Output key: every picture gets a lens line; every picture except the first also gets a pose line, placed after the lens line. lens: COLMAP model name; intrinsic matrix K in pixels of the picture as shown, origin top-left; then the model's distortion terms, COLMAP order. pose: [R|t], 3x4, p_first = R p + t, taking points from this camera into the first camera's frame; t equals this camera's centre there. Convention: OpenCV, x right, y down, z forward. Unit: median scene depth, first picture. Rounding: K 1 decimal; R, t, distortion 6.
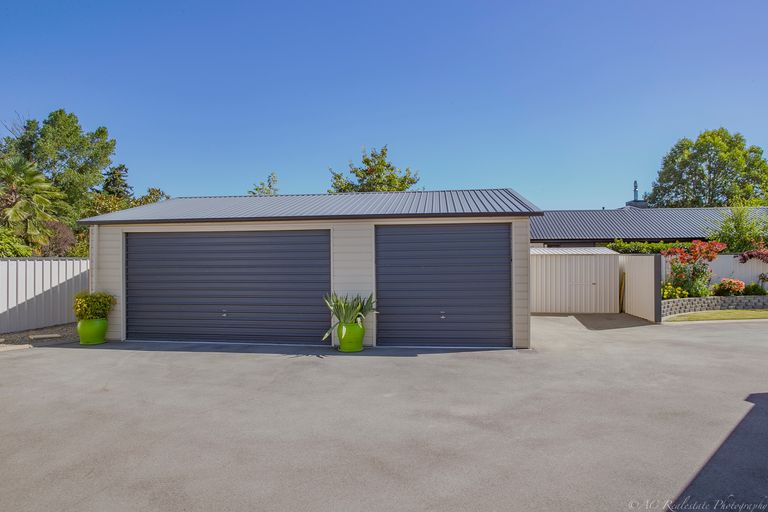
lens RADIAL K [[430.3, 0, 368.3], [0, 430.3, 252.1], [0, 0, 1]] dist [-0.031207, 0.000794]
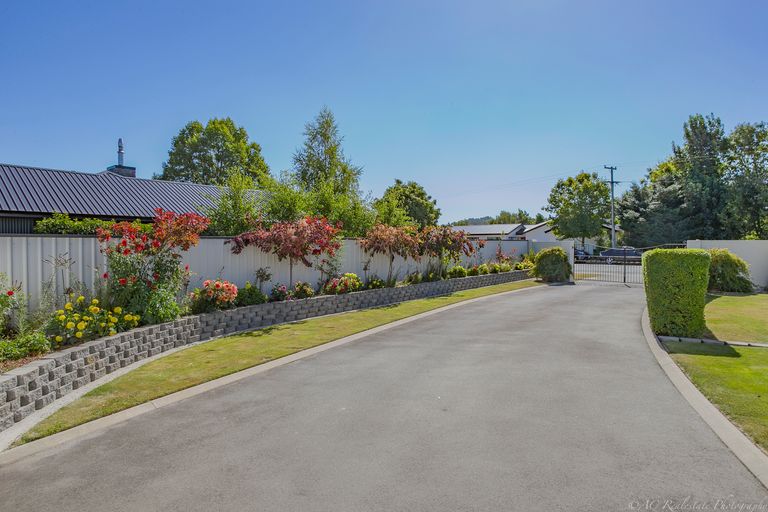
lens RADIAL K [[430.3, 0, 368.3], [0, 430.3, 252.1], [0, 0, 1]] dist [-0.031207, 0.000794]
pose [[0.536325, -0.008722, 0.843967, 0.464453], [-0.007754, 0.999853, 0.015260, 0.013922], [-0.843976, -0.014728, 0.536178, 0.497874]]
